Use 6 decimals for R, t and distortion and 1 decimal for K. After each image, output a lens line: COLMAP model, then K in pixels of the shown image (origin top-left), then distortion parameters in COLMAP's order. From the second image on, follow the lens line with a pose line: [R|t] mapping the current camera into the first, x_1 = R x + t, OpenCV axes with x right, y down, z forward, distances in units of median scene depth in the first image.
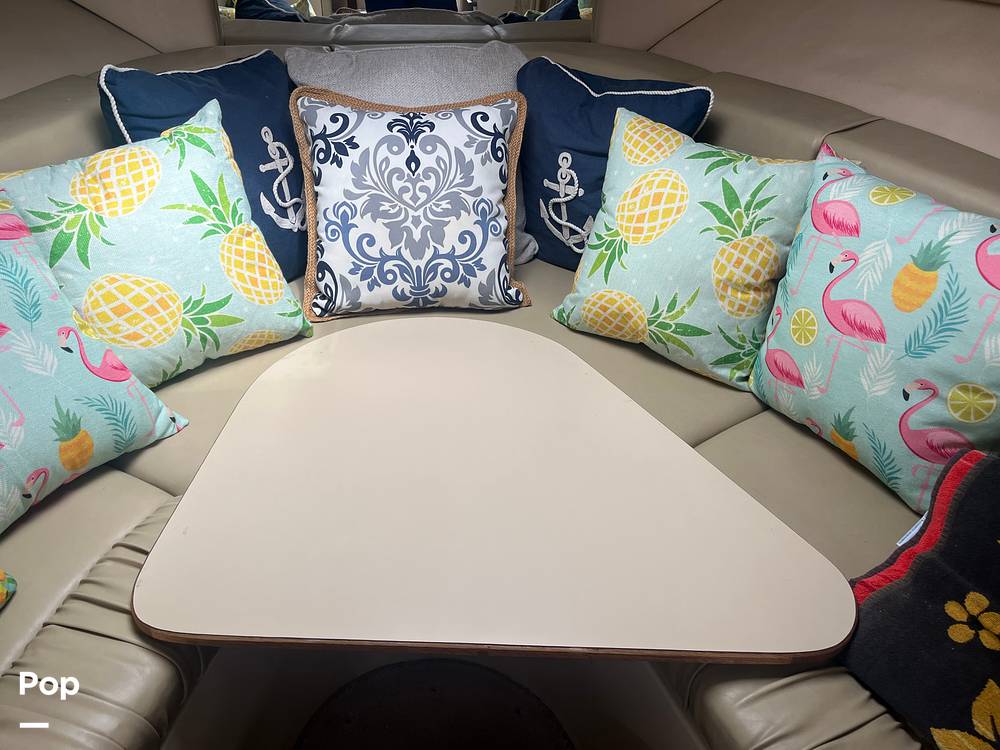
lens RADIAL K [[749.0, 0, 496.1], [0, 749.0, 367.4], [0, 0, 1]] dist [0.056094, -0.080015]
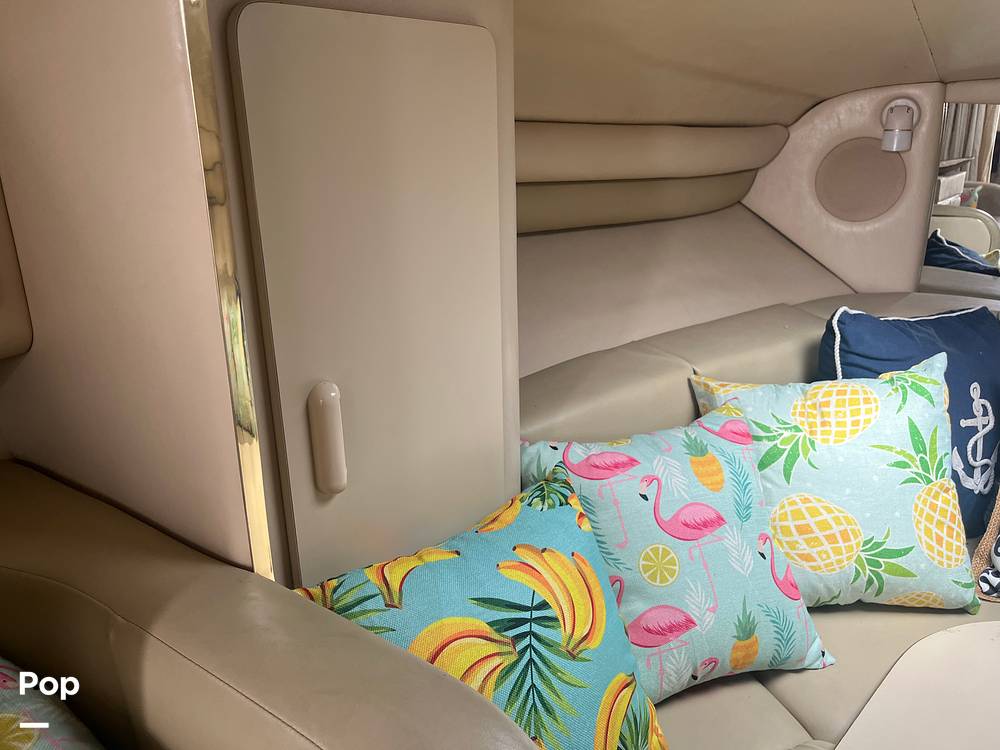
lens RADIAL K [[749.0, 0, 496.1], [0, 749.0, 367.4], [0, 0, 1]] dist [0.056094, -0.080015]
pose [[0.758387, 0.189251, -0.623725, -0.207829], [-0.343412, 0.929349, -0.135571, 0.003069], [0.554001, 0.317010, 0.769797, -0.100196]]
